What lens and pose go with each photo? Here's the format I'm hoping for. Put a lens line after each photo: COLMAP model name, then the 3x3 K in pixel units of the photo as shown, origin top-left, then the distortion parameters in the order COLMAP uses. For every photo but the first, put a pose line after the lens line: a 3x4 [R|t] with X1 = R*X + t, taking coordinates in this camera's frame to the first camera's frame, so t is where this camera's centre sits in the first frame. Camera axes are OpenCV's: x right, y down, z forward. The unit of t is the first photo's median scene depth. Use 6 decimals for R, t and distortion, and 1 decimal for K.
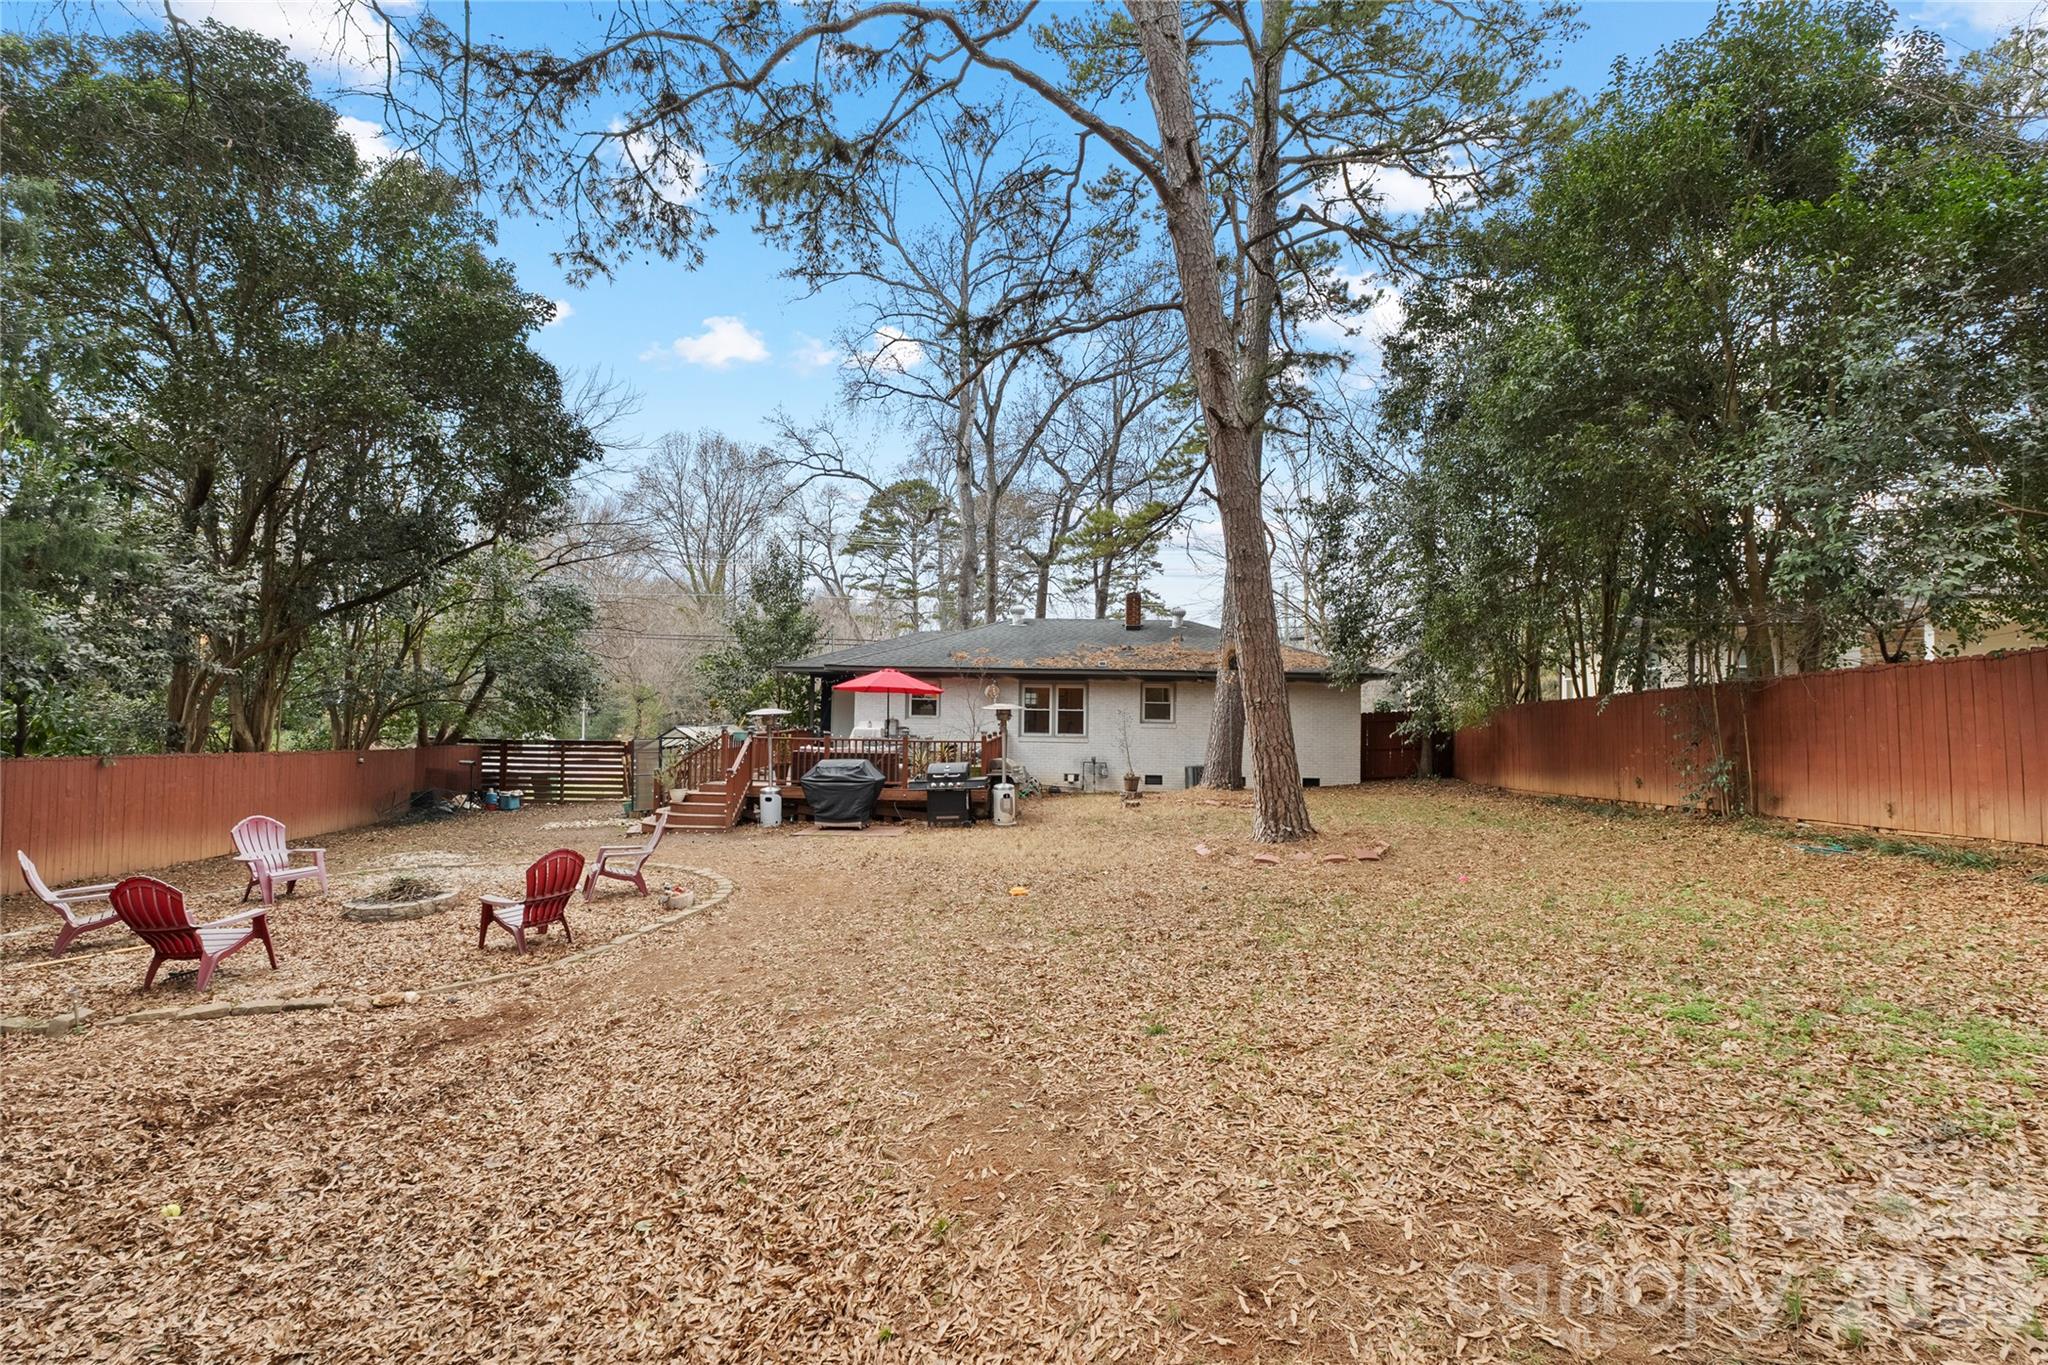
lens RADIAL K [[887.4, 0, 1023.6], [0, 887.4, 676.6], [0, 0, 1]] dist [-0.012199, 0.000925]
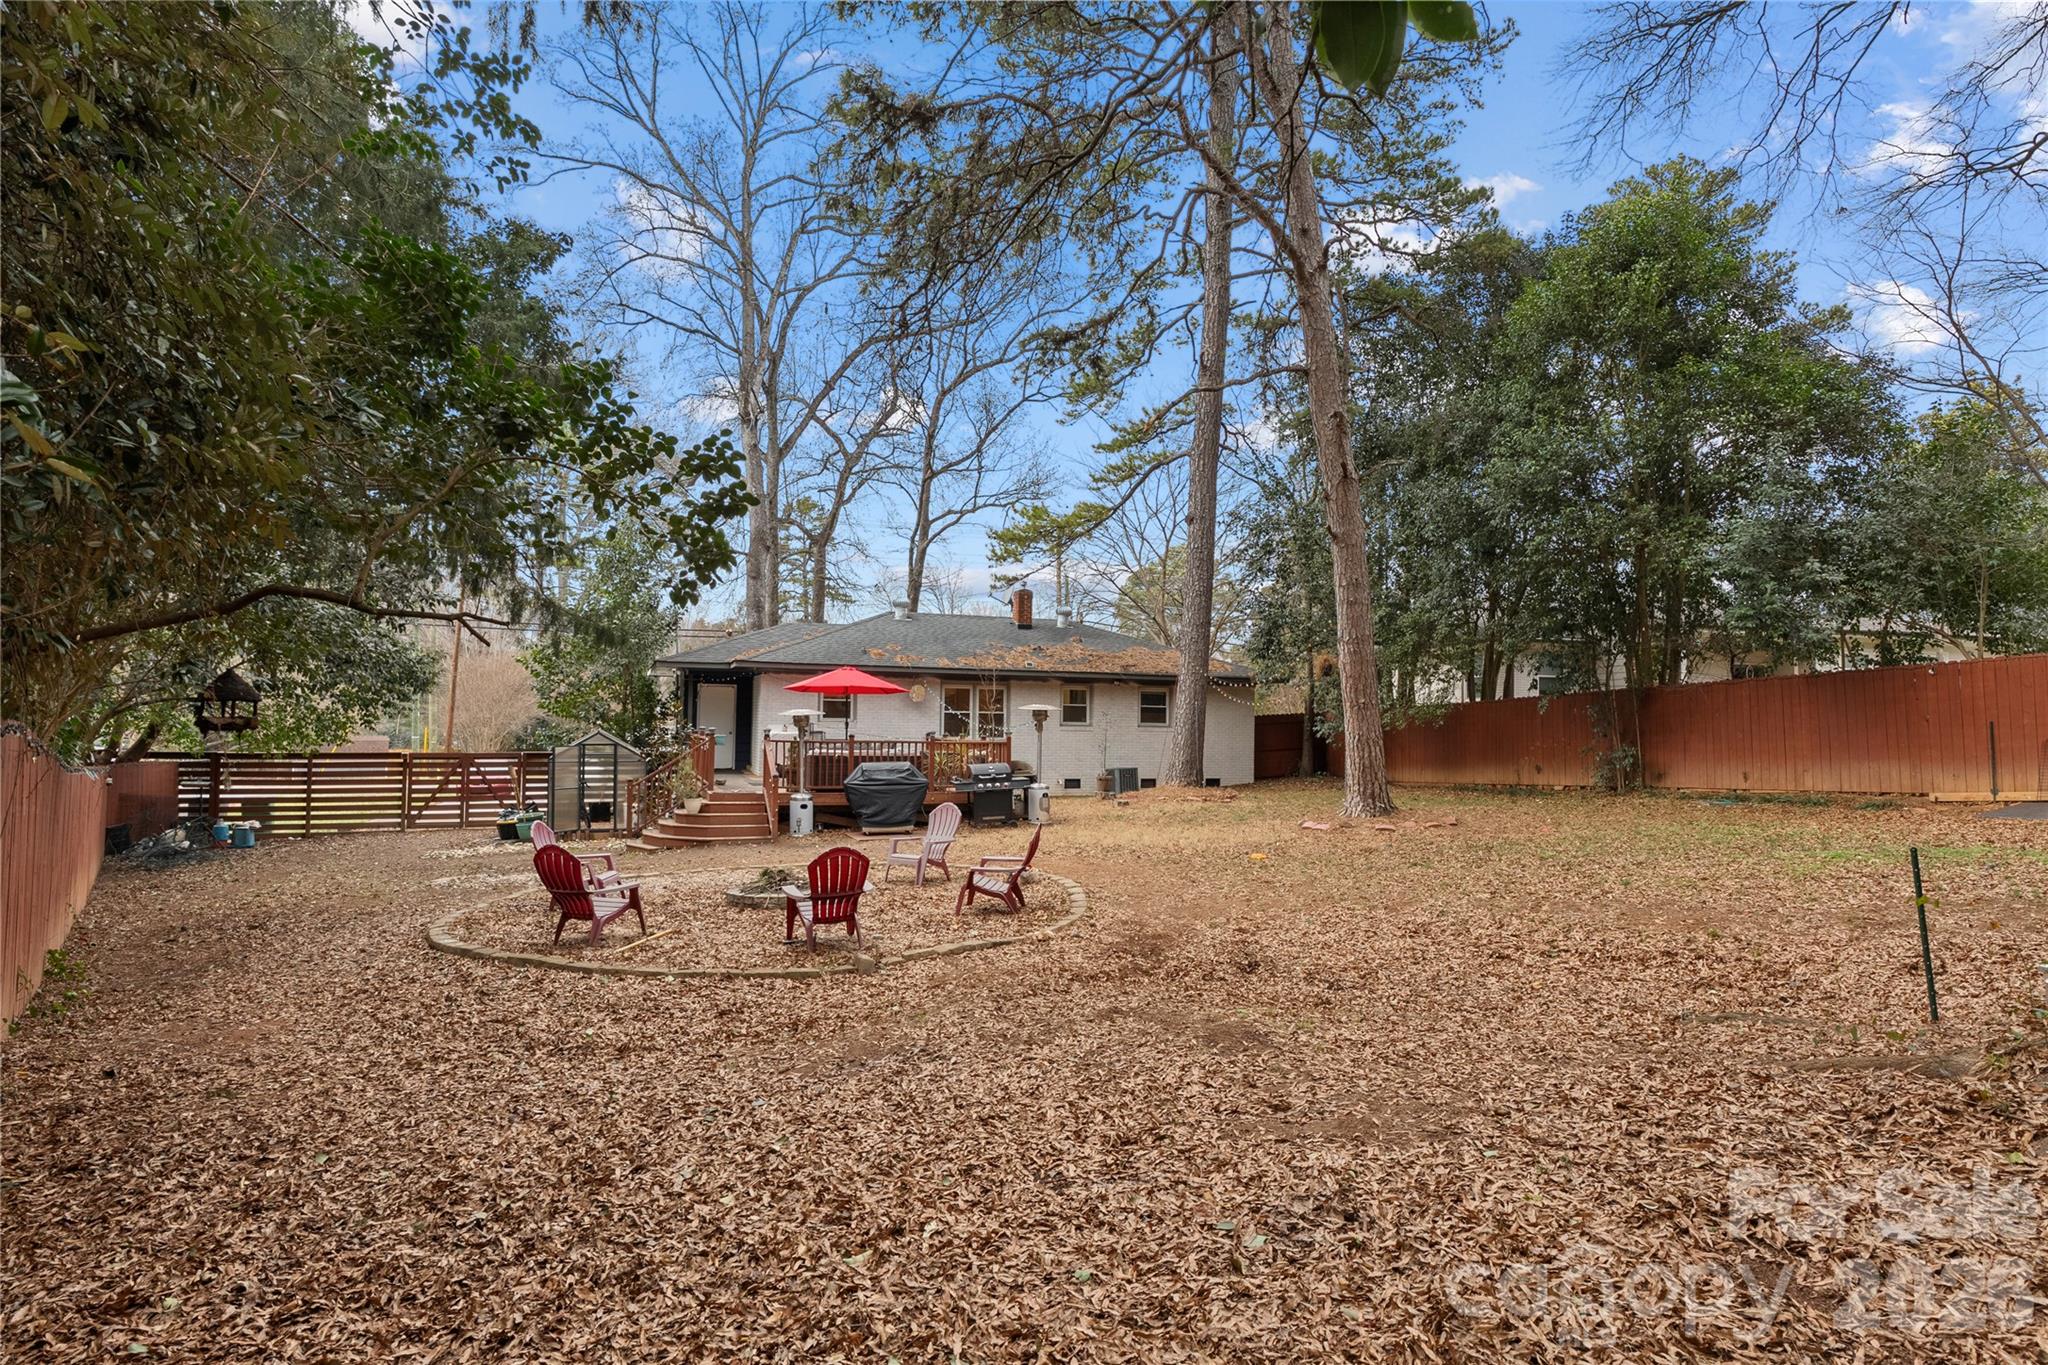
lens RADIAL K [[1118.5, 0, 1024.0], [0, 1118.5, 682.5], [0, 0, 1]] dist [-0.002722, -0.000257]
pose [[0.927890, 0.010675, 0.372700, -0.507902], [-0.013433, 0.999898, 0.004805, -0.001194], [-0.372611, -0.009465, 0.927939, -0.181199]]
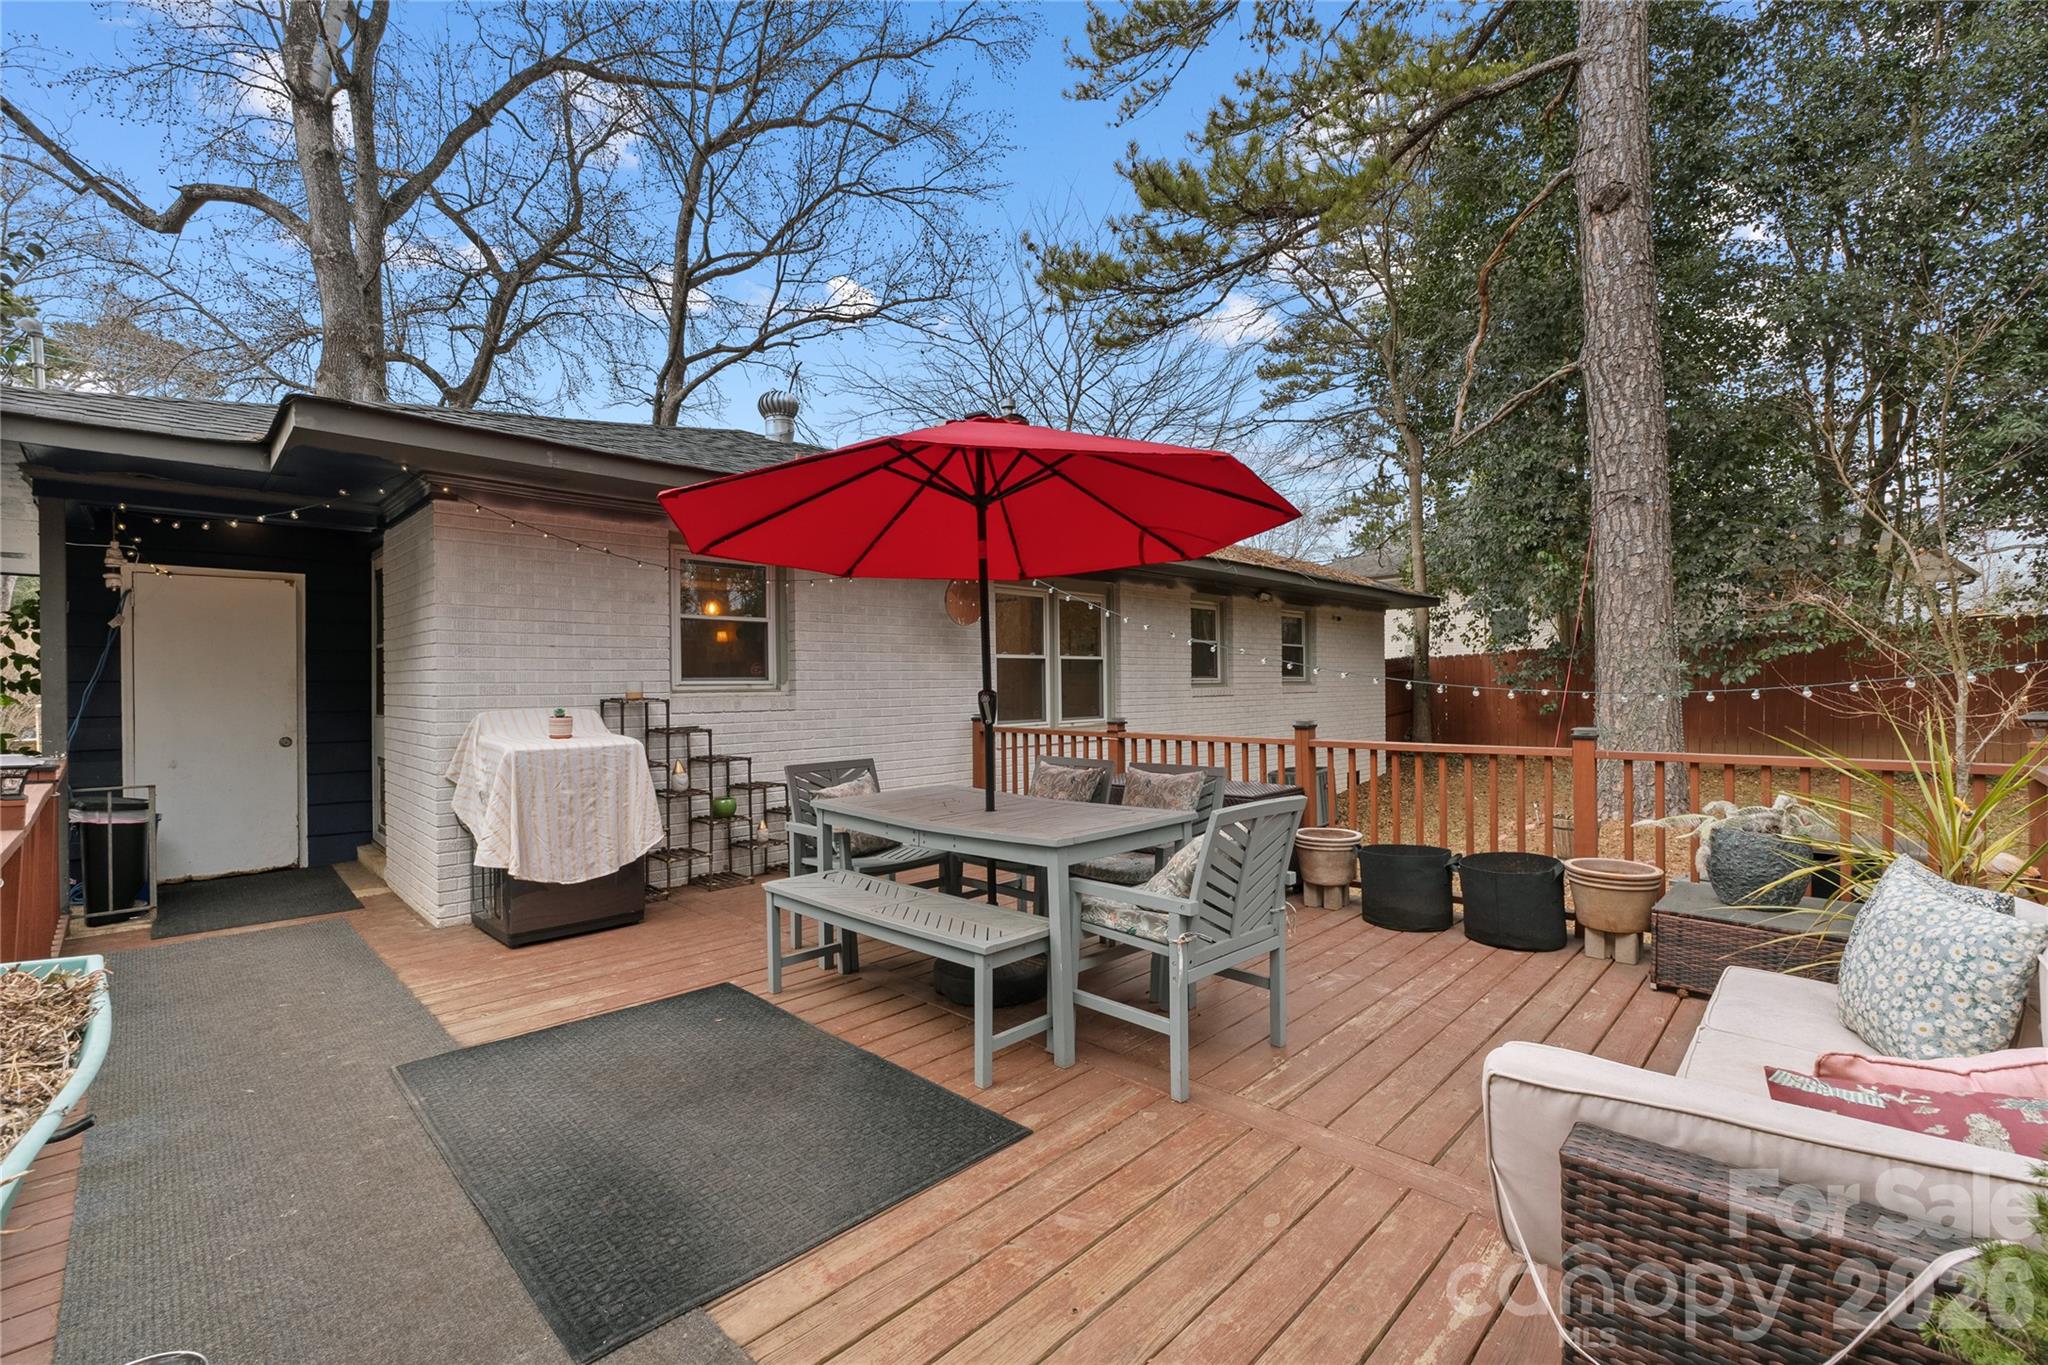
lens RADIAL K [[856.4, 0, 1024.0], [0, 856.4, 682.5], [0, 0, 1]] dist [0.000043, 0.000286]
pose [[0.675921, -0.027337, 0.736467, -0.345440], [-0.009214, 0.998920, 0.045536, 0.044624], [-0.736916, -0.037565, 0.674939, 1.062612]]
